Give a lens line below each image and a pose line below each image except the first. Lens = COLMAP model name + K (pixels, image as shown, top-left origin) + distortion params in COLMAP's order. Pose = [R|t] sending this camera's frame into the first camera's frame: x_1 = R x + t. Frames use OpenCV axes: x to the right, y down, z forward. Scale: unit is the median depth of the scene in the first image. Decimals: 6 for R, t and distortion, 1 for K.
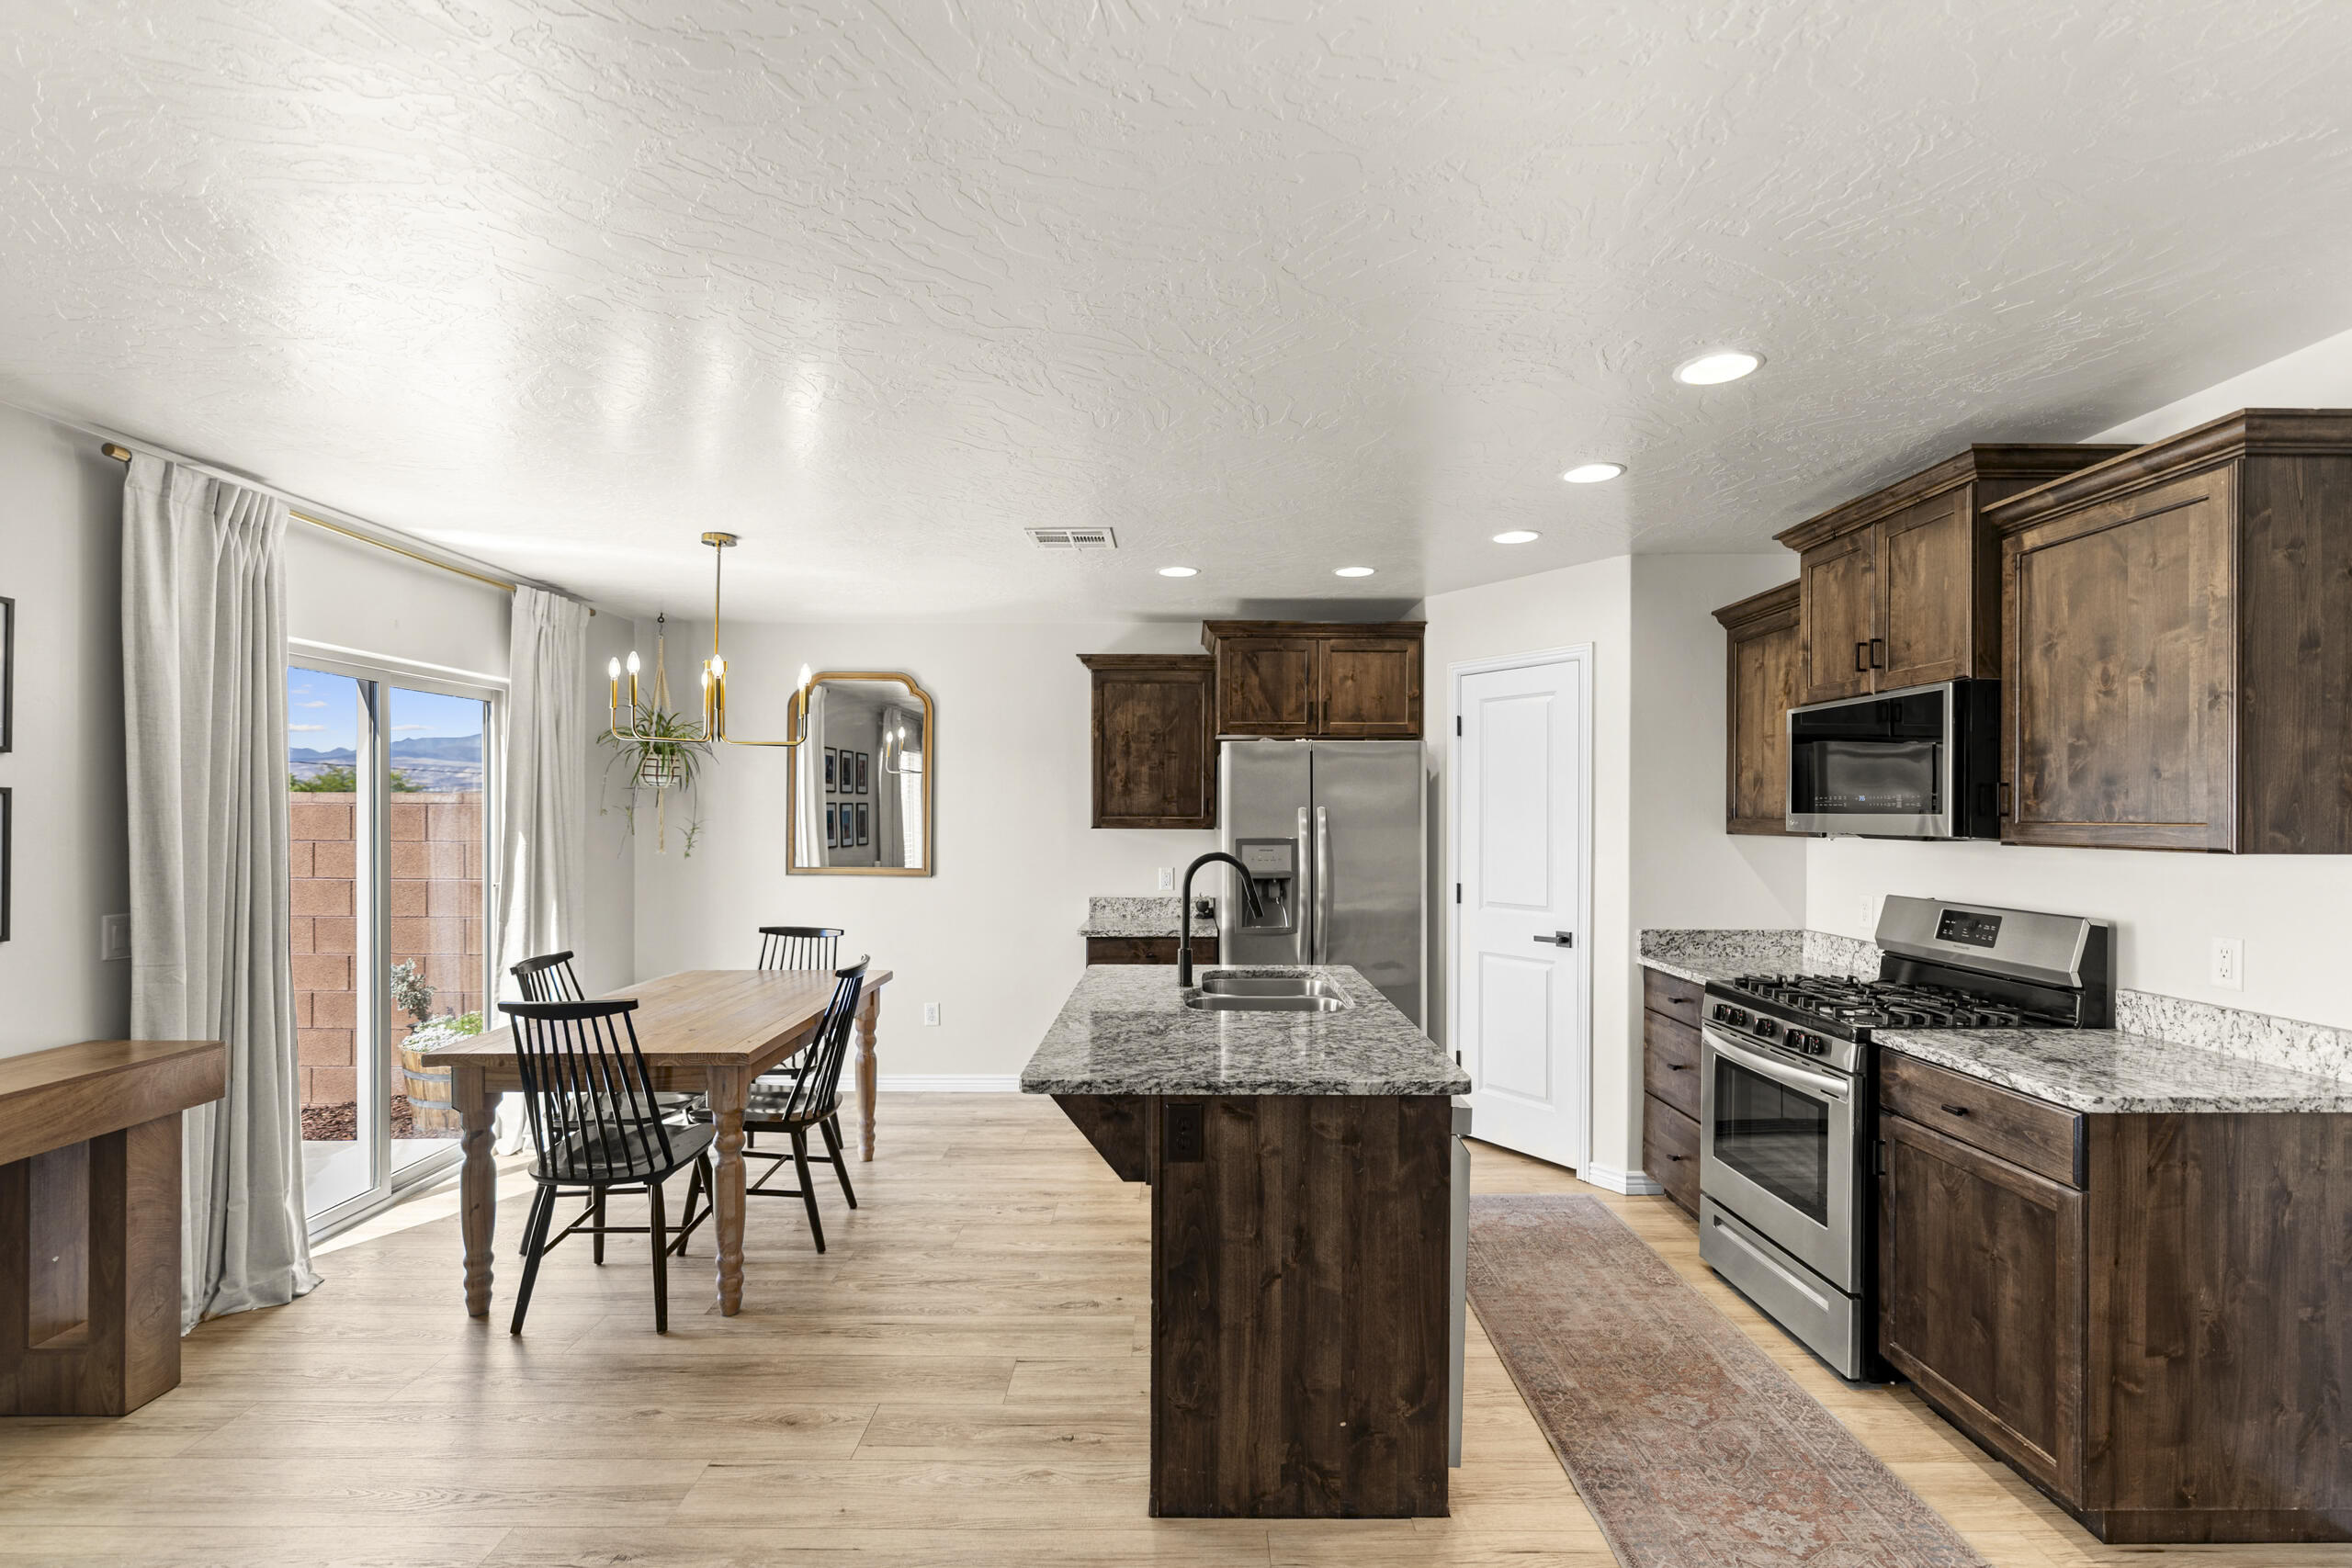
lens RADIAL K [[1072.0, 0, 1182.9], [0, 1072.0, 816.6], [0, 0, 1]] dist [-0.012280, 0.004165]
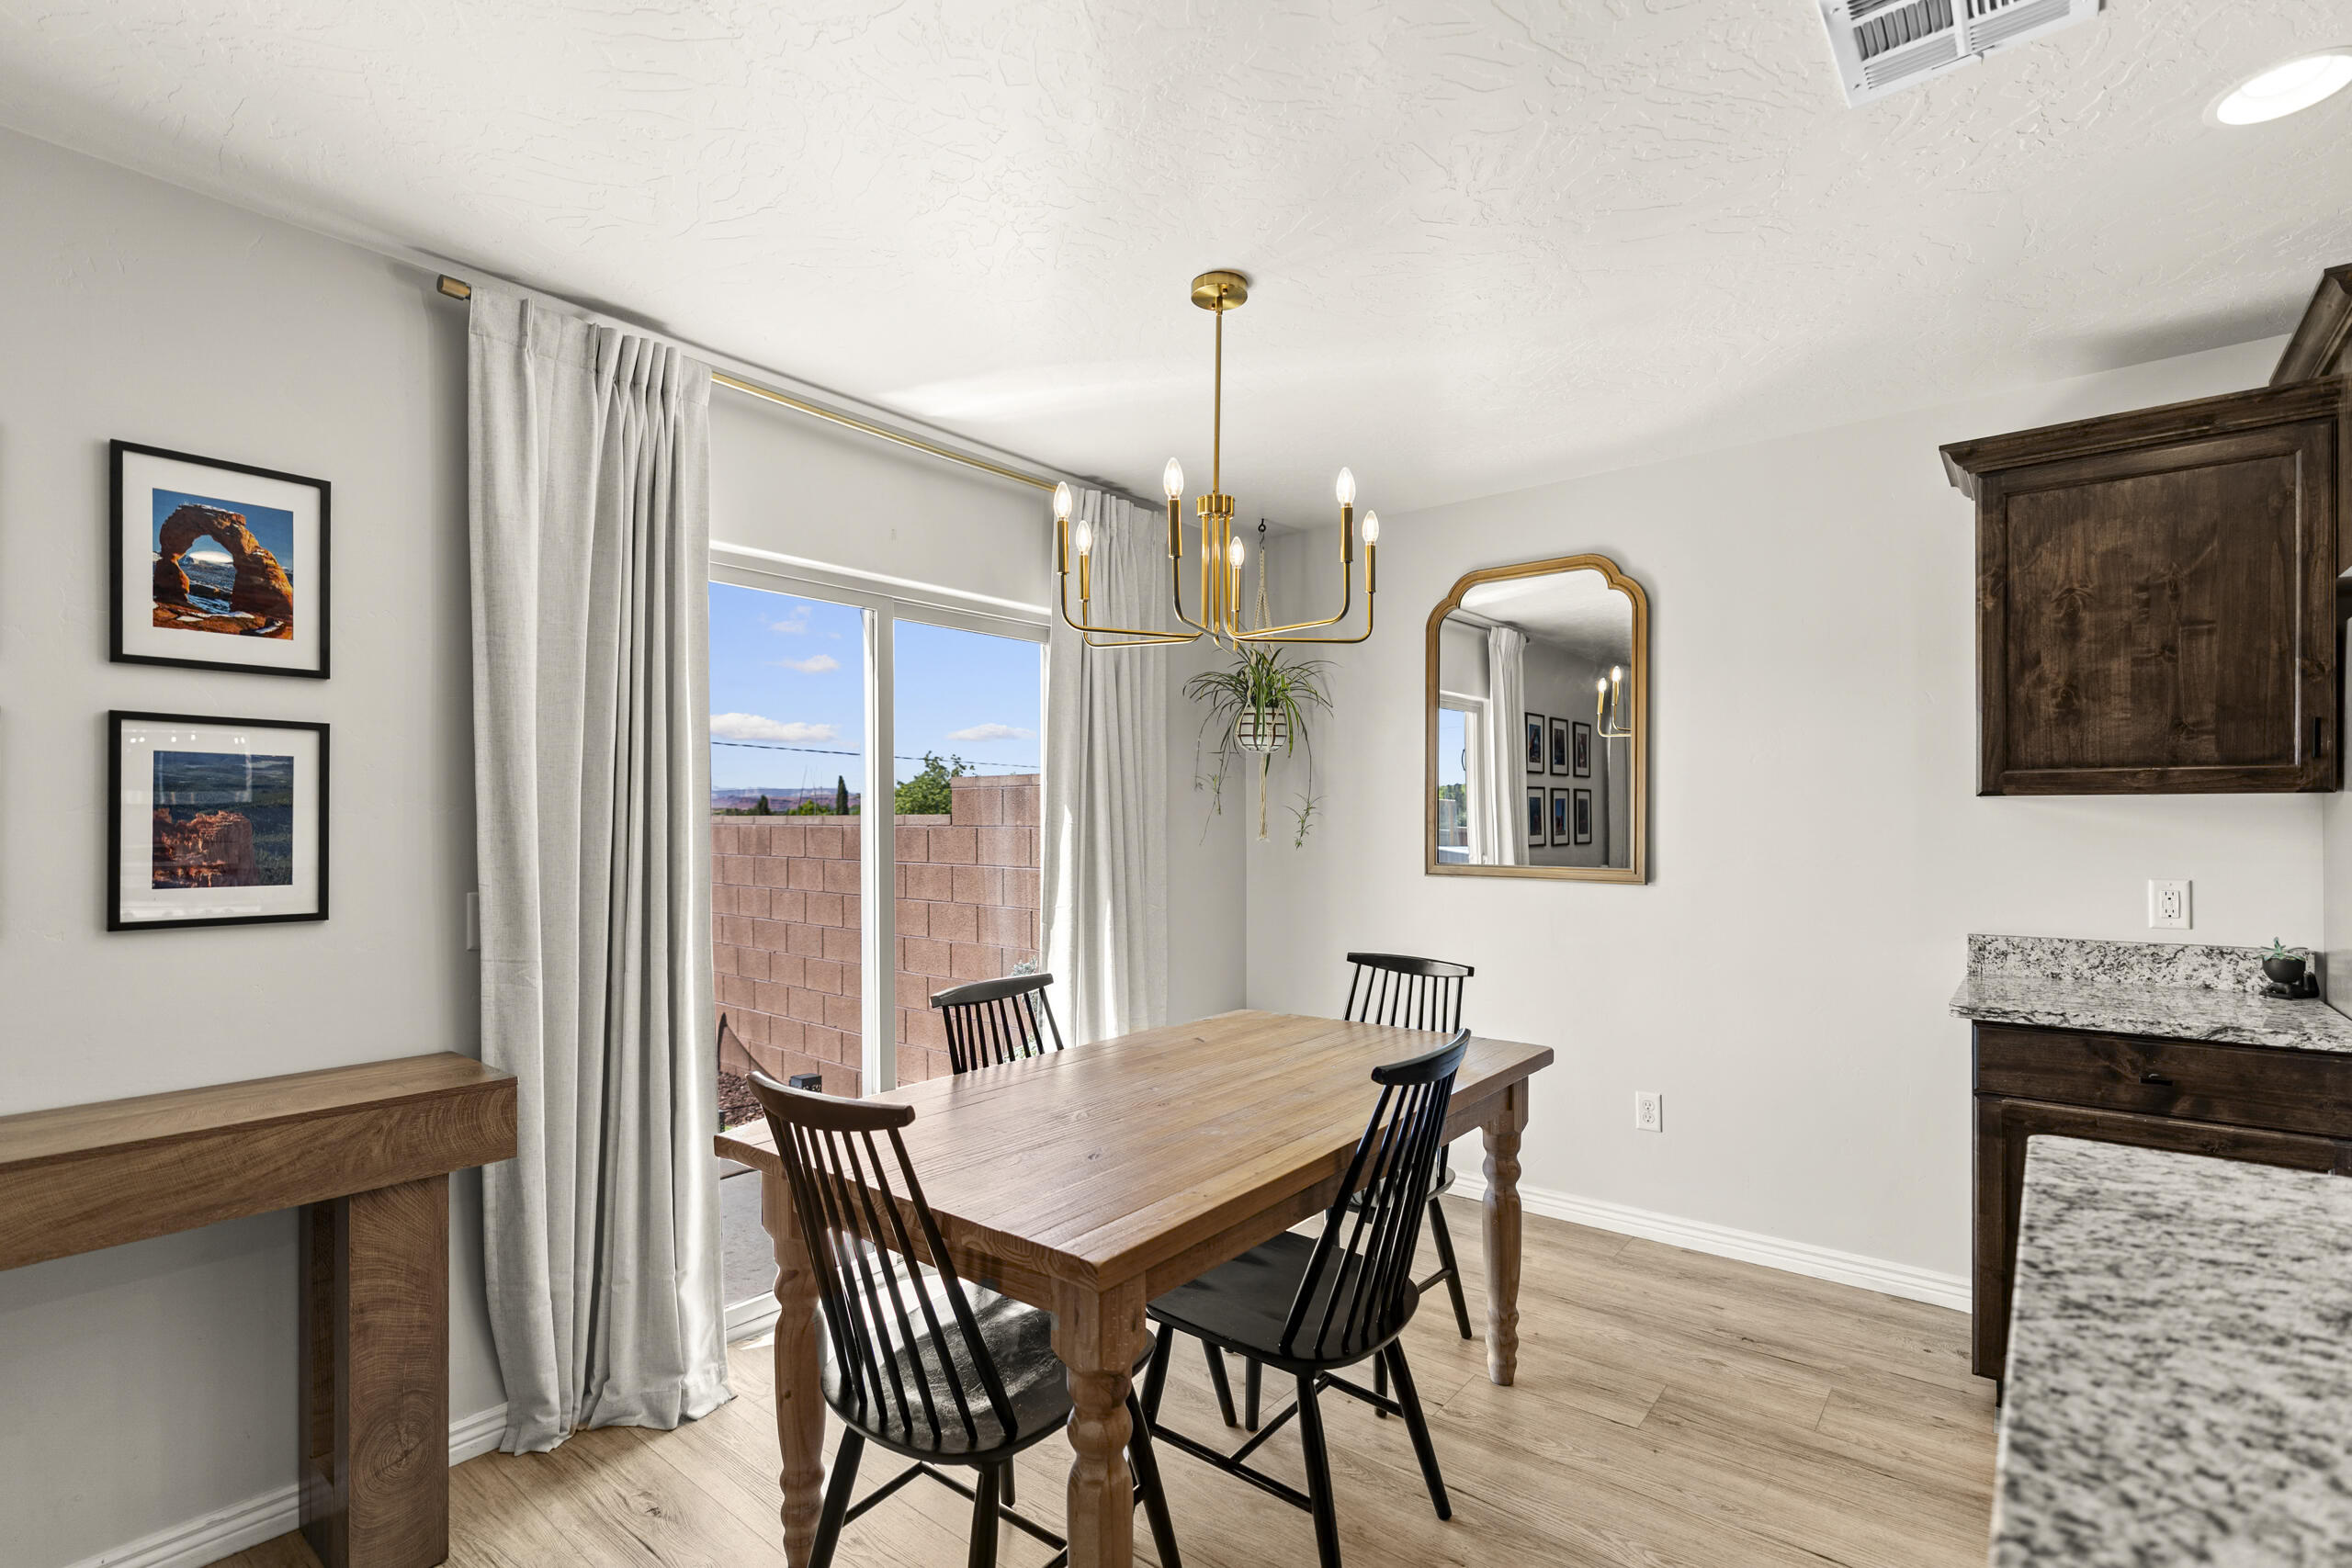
lens RADIAL K [[1072.0, 0, 1187.8], [0, 1072.0, 820.7], [0, 0, 1]] dist [-0.012280, 0.004165]
pose [[0.776066, -0.004560, -0.630635, -0.100363], [0.001974, 0.999987, -0.004802, 0.041756], [0.630648, 0.002482, 0.776065, 0.672428]]
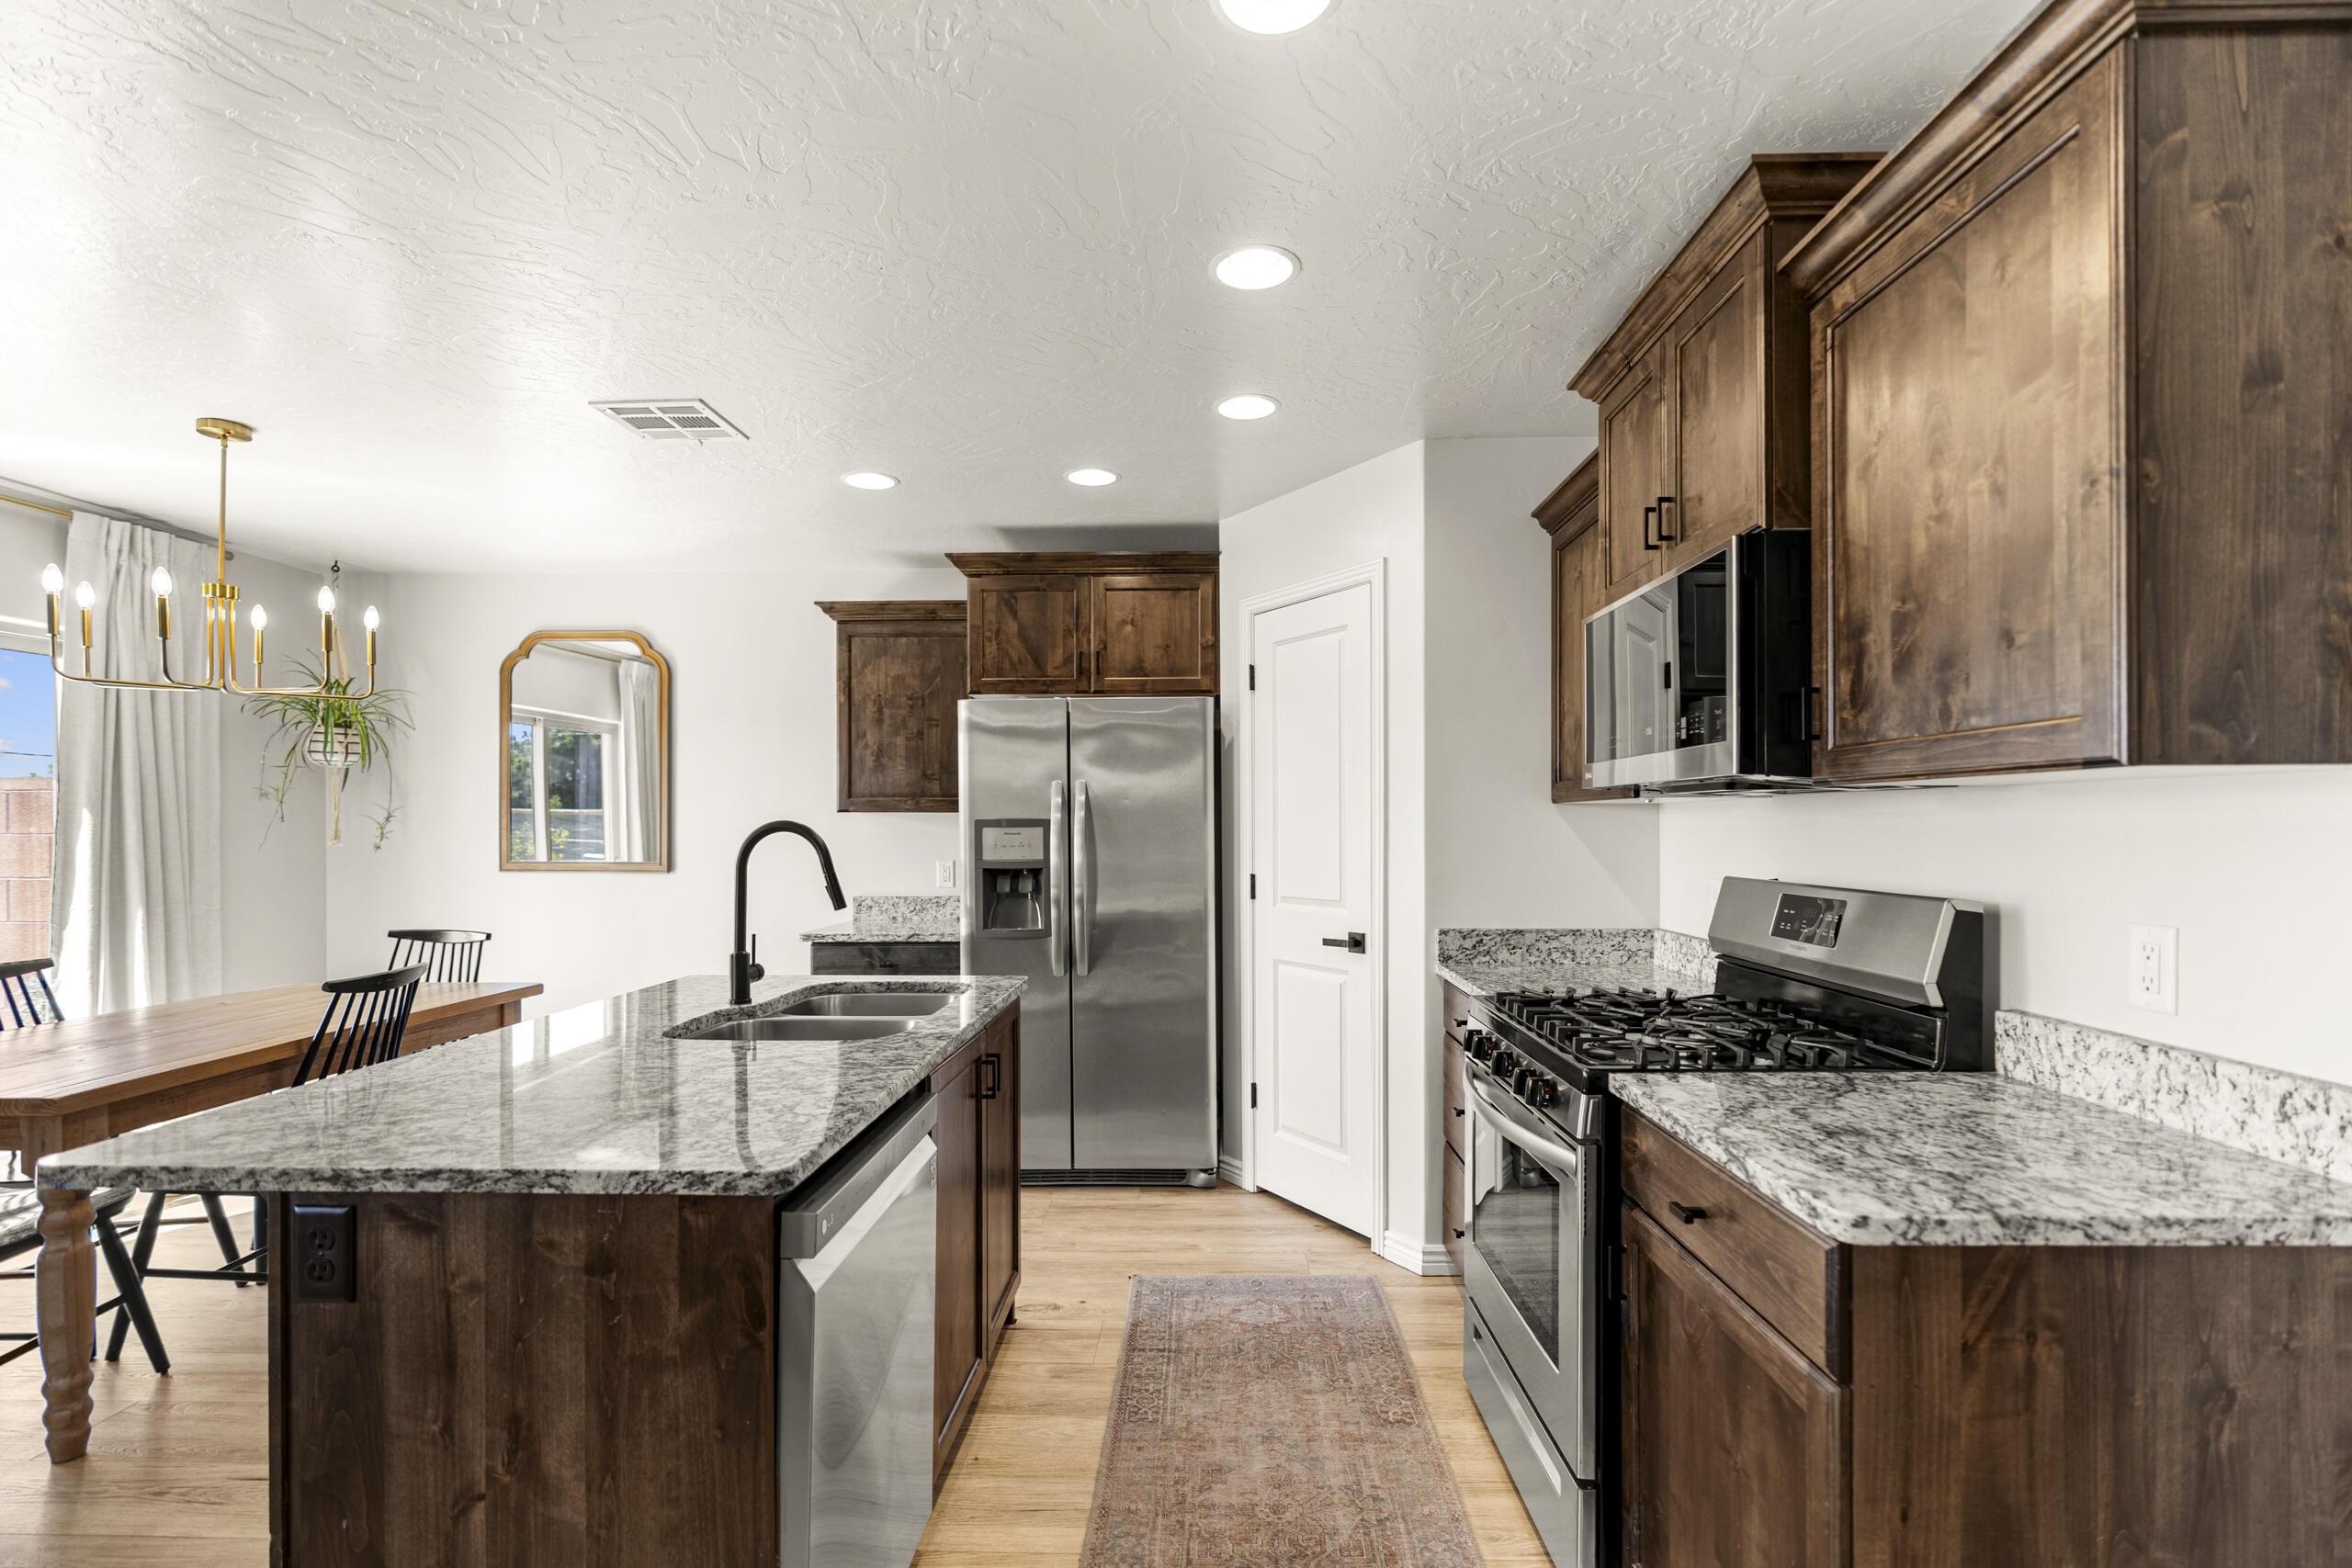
lens RADIAL K [[1072.0, 0, 1192.1], [0, 1072.0, 827.7], [0, 0, 1]] dist [-0.012280, 0.004165]
pose [[0.999681, -0.004902, -0.024758, 0.361303], [0.004842, 0.999985, -0.002514, 0.045791], [0.024770, 0.002393, 0.999690, 0.305431]]
